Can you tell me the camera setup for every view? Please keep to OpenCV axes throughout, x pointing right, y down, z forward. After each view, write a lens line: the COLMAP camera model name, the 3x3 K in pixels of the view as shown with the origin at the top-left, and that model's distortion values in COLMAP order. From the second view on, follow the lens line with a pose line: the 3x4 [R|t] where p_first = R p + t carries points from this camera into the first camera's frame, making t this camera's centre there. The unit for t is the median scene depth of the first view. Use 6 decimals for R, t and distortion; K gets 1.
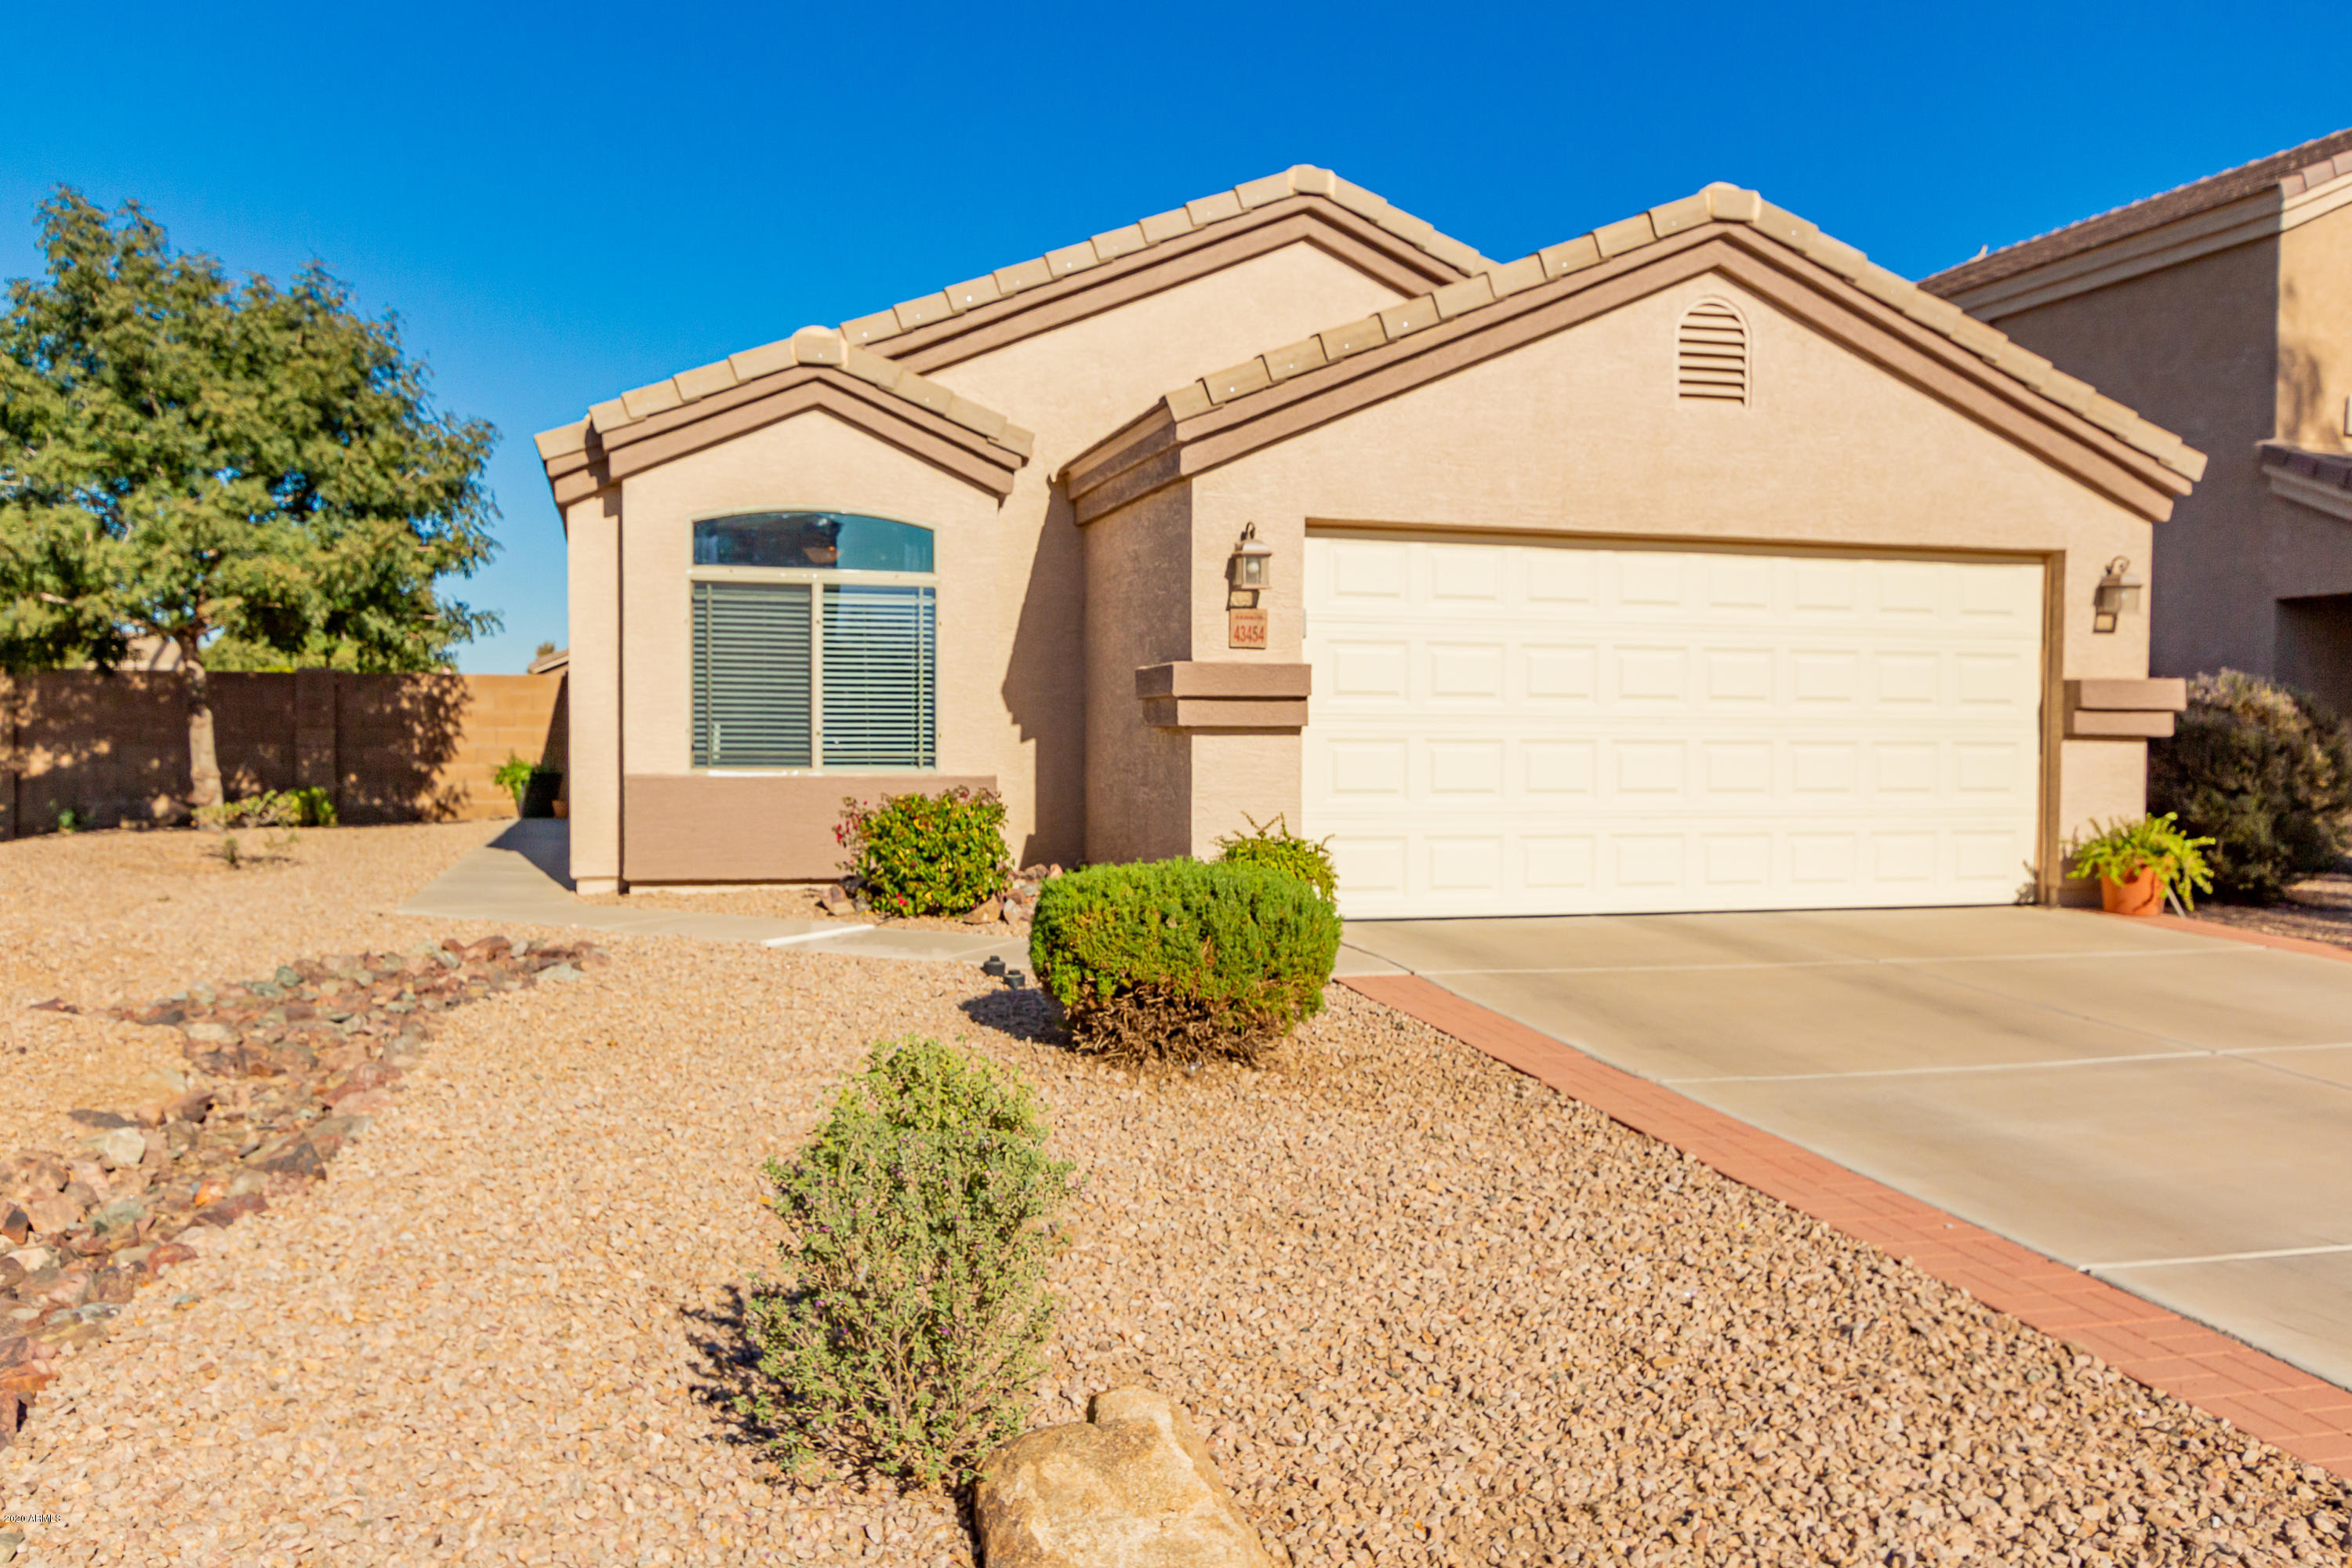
lens RADIAL K [[1891.7, 0, 1182.6], [0, 1891.7, 779.3], [0, 0, 1]] dist [-0.005235, -0.007660]
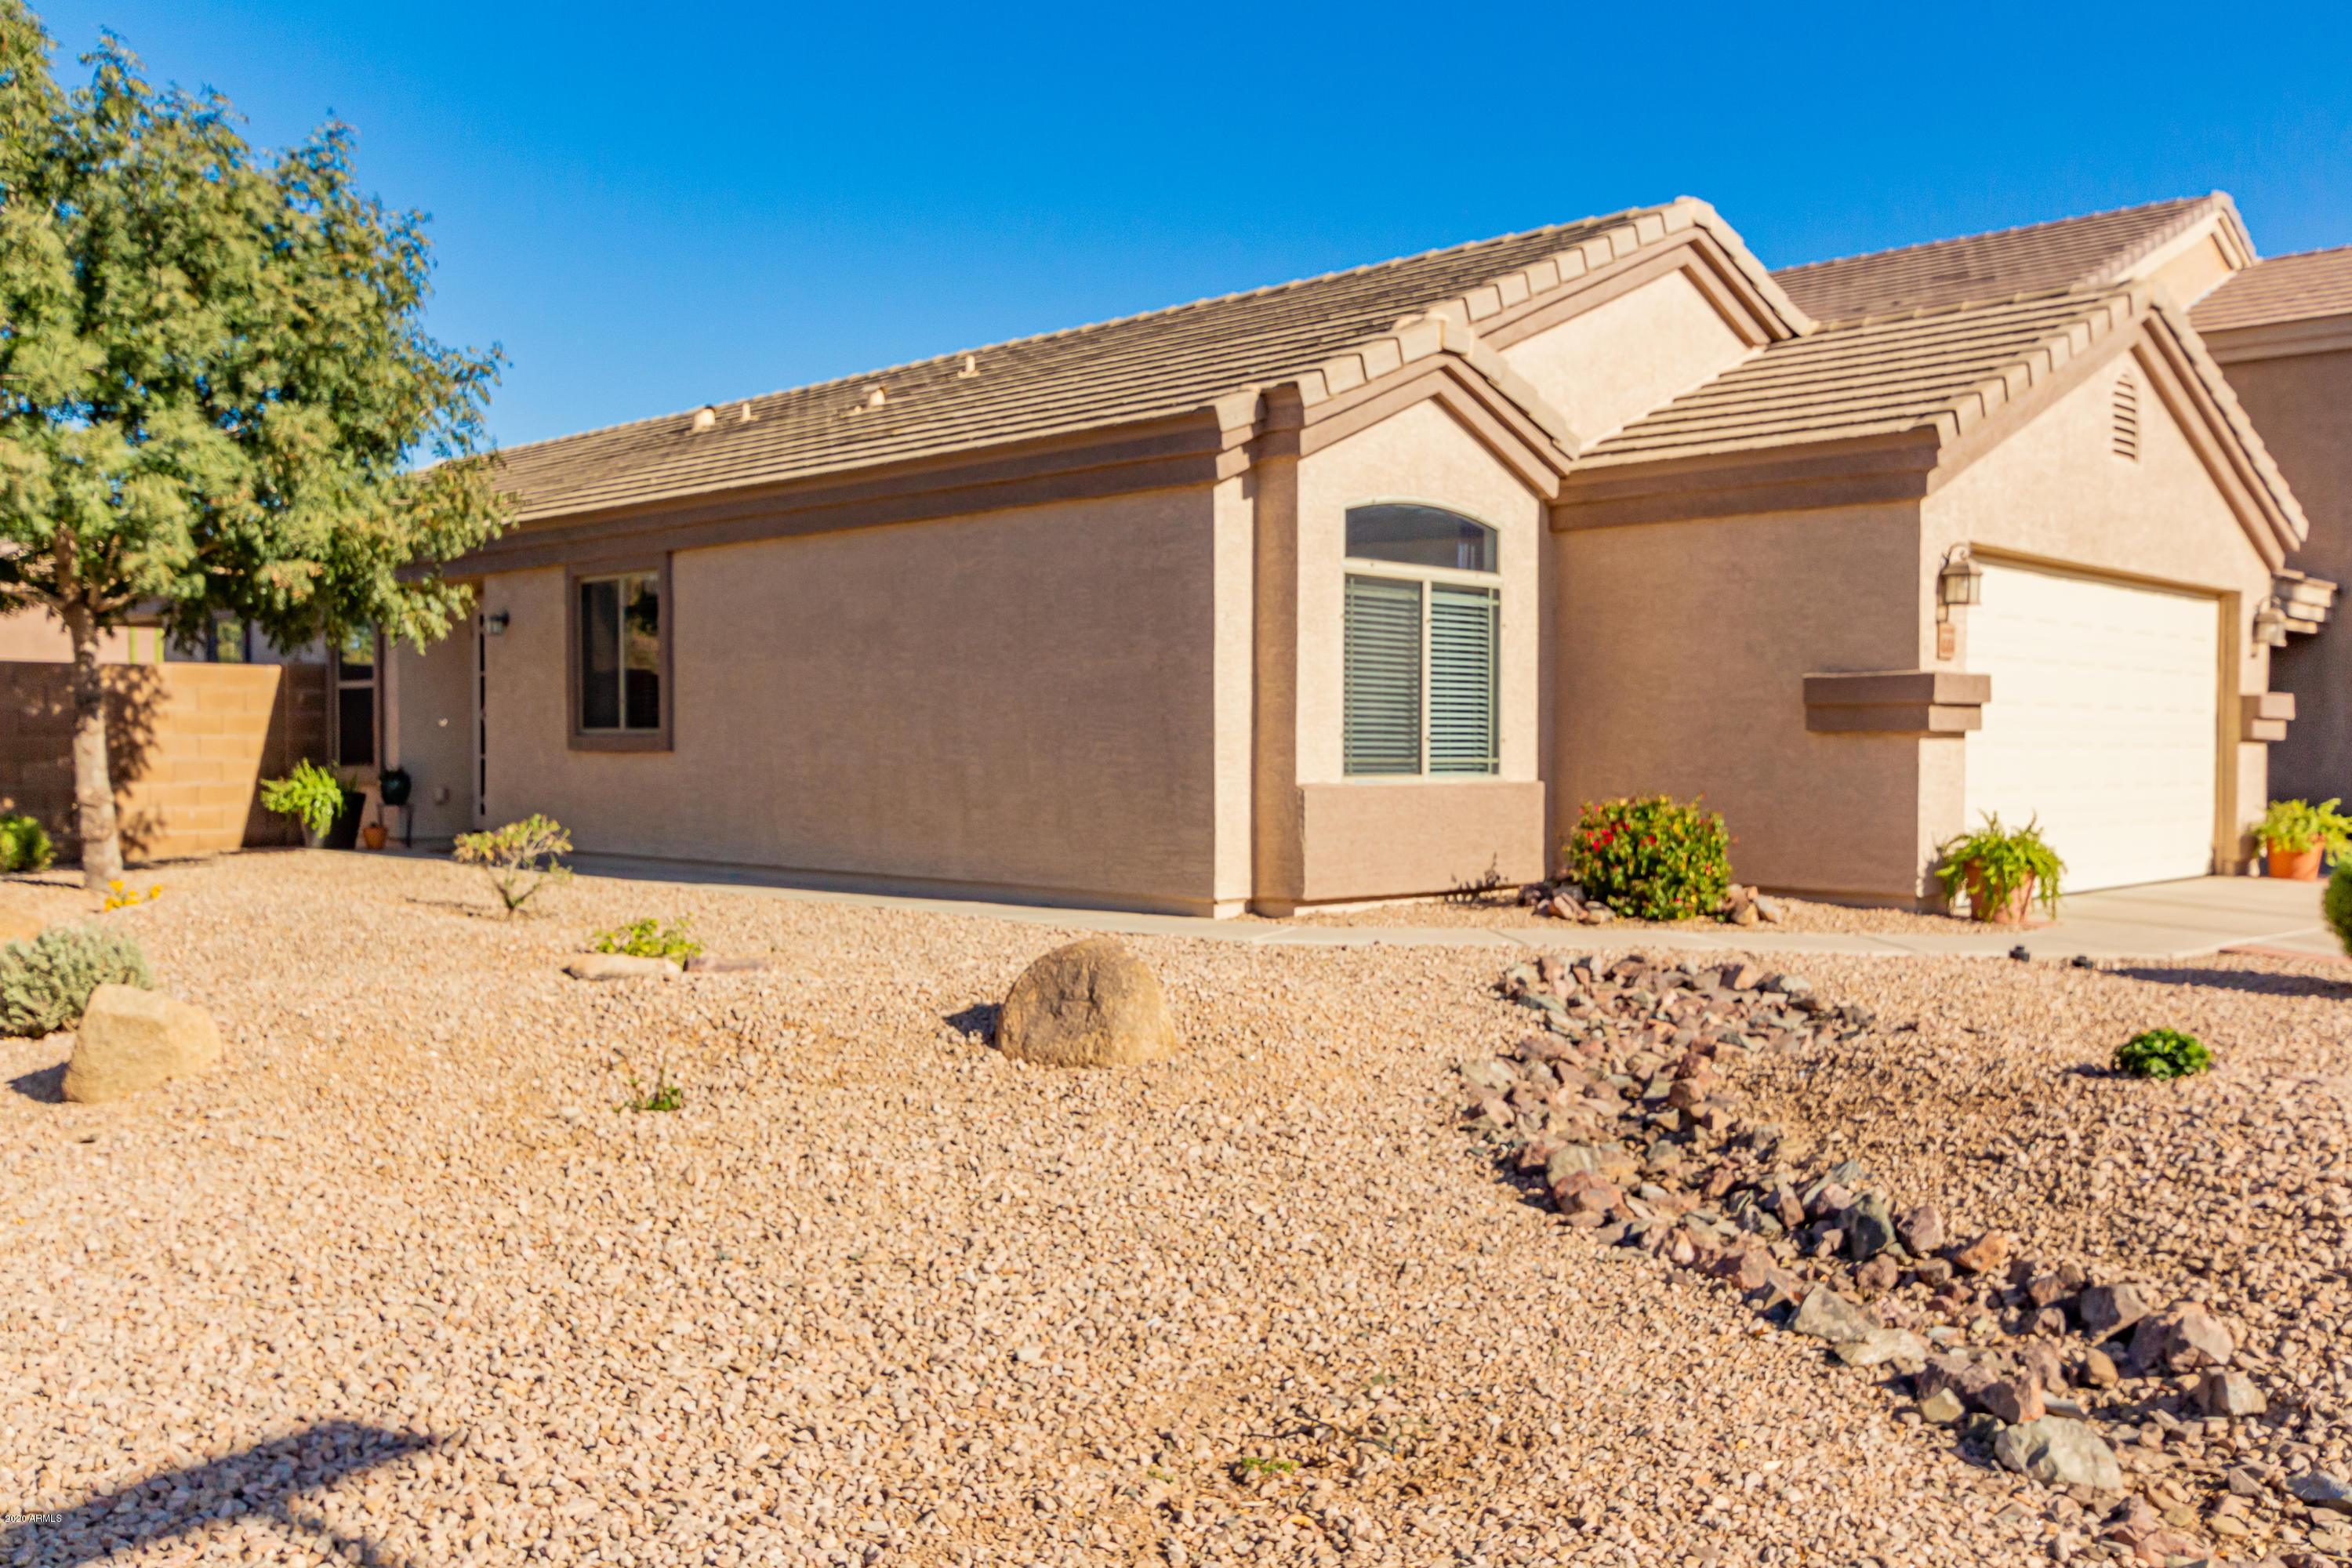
lens RADIAL K [[2020.9, 0, 1174.6], [0, 2020.9, 784.8], [0, 0, 1]] dist [0.003867, 0.001973]
pose [[0.873968, -0.012248, 0.485829, -0.796388], [0.013884, 0.999904, 0.000230, -0.003151], [-0.485785, 0.006544, 0.874054, 0.173294]]
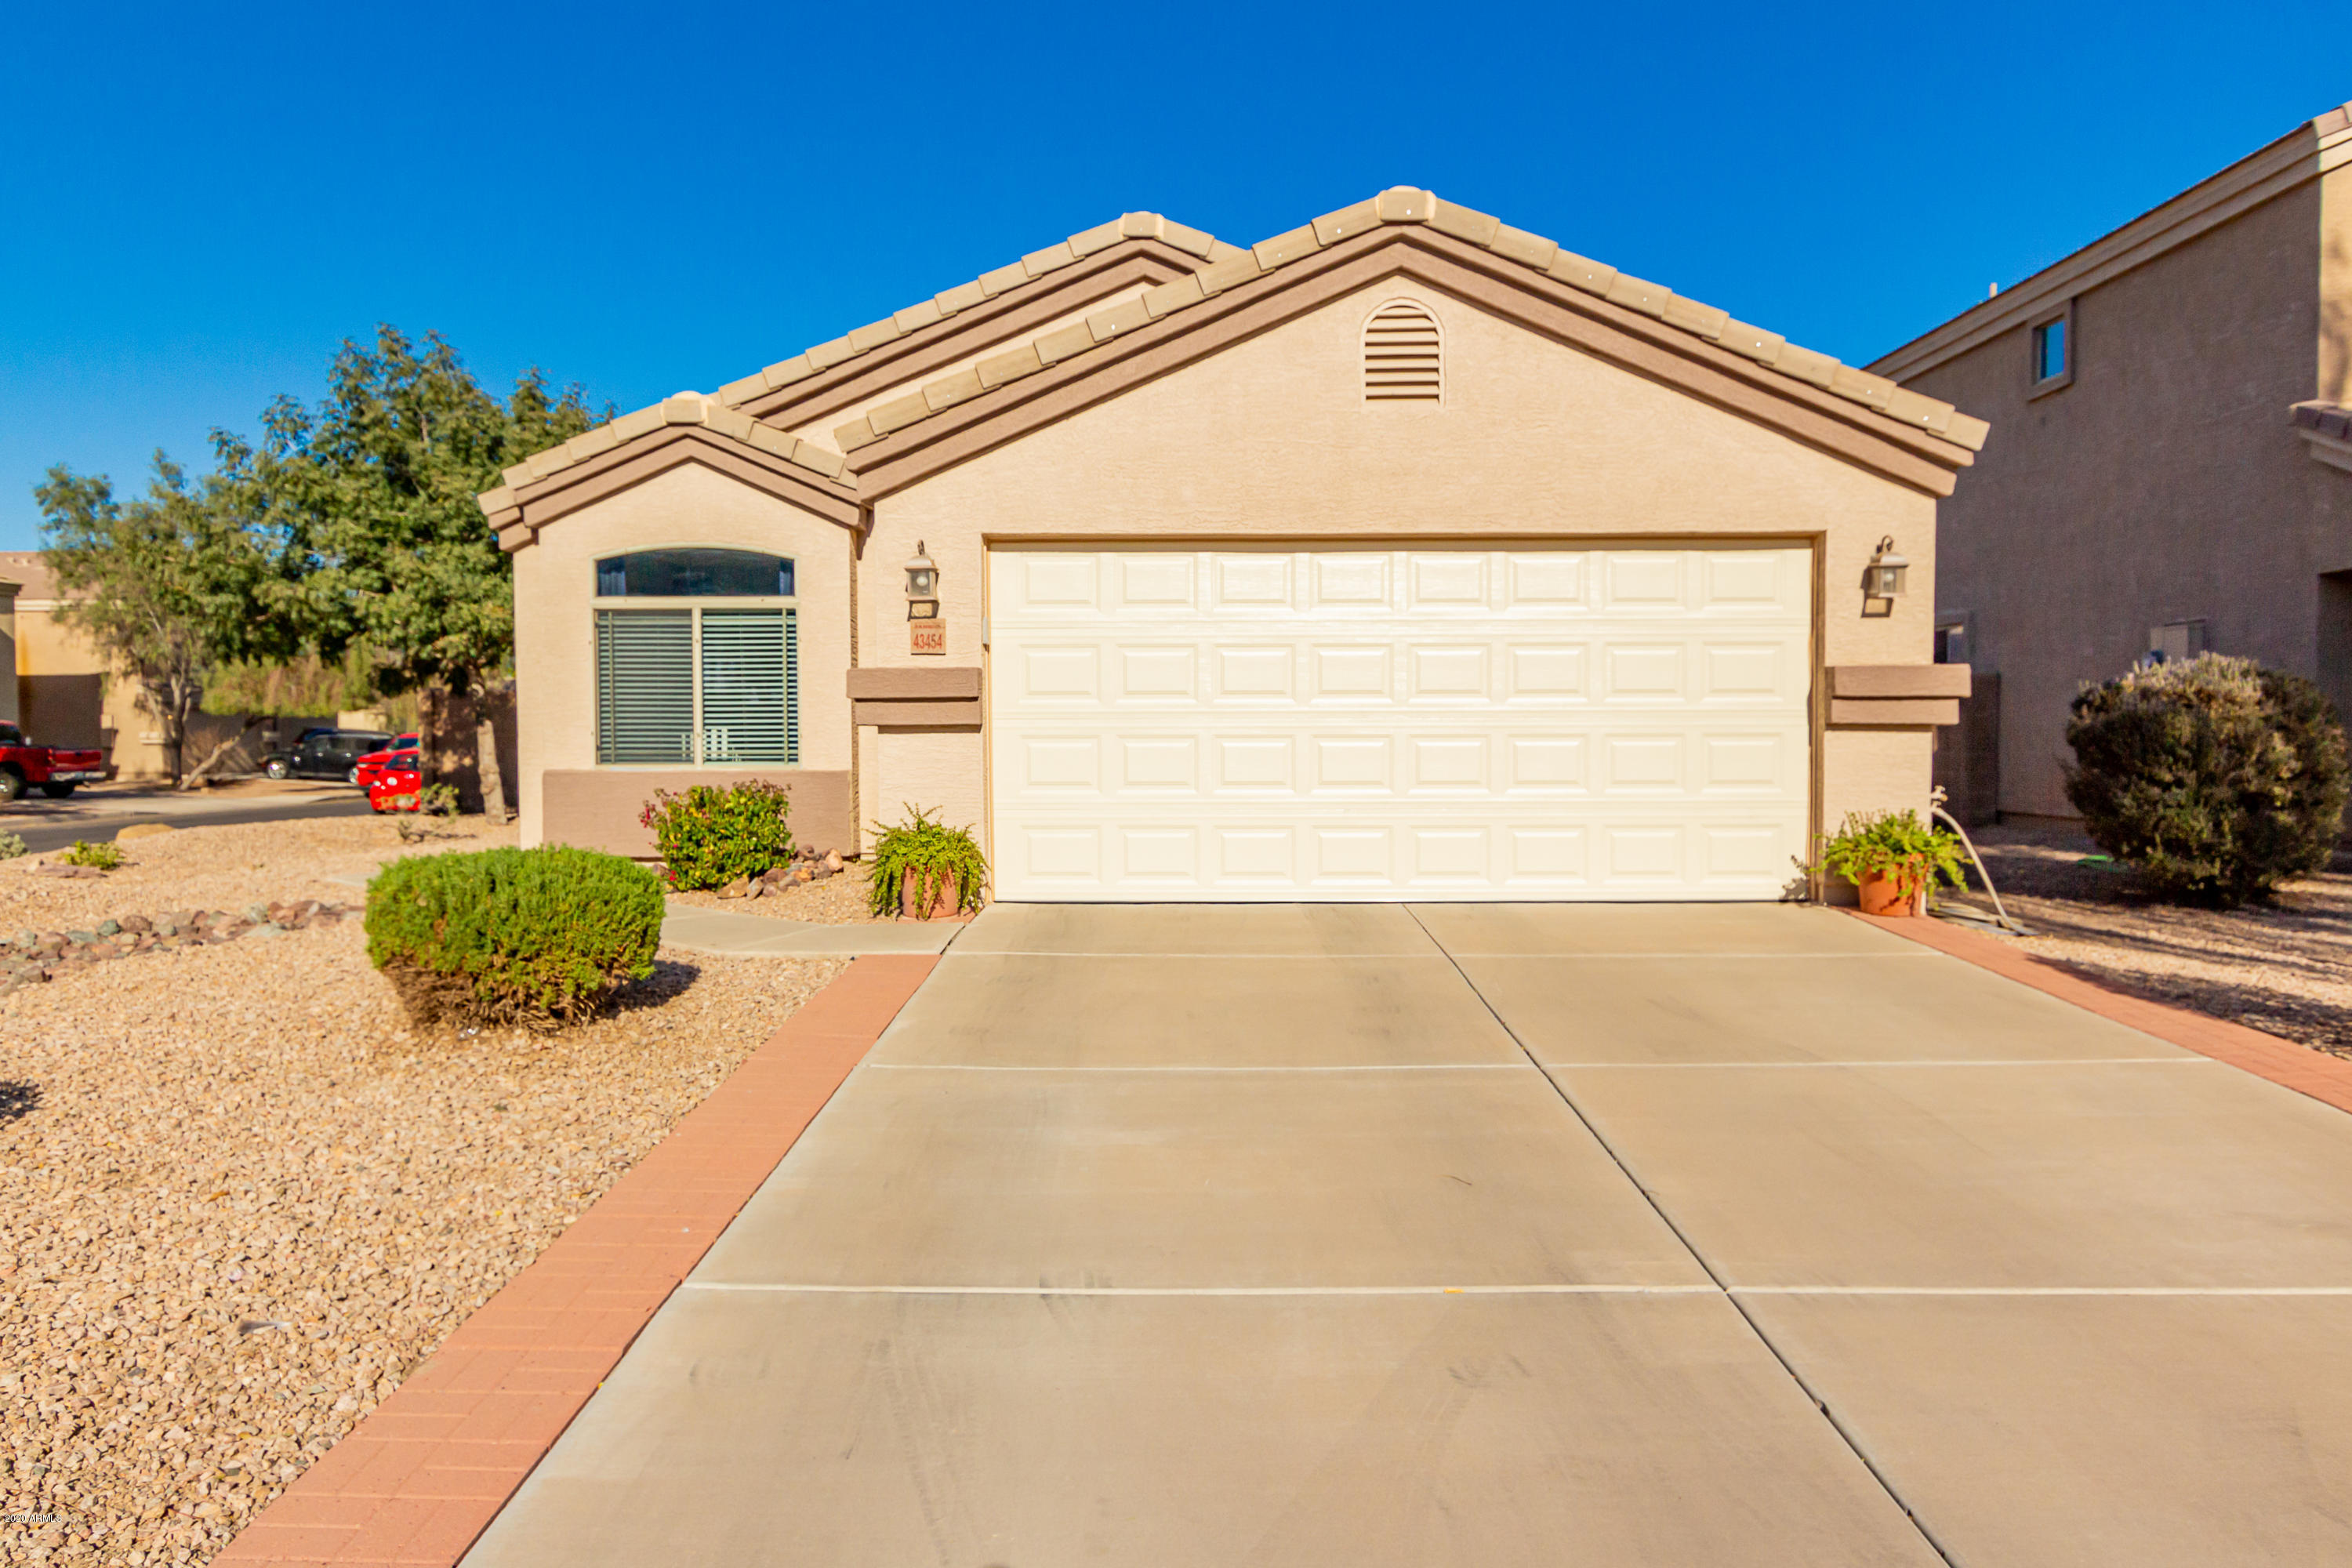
lens RADIAL K [[1619.4, 0, 1181.5], [0, 1619.4, 784.4], [0, 0, 1]] dist [-0.009946, -0.001191]
pose [[0.955230, -0.000080, -0.295864, 0.395948], [0.001881, 0.999981, 0.005802, 0.001317], [0.295858, -0.006099, 0.955212, 0.120744]]
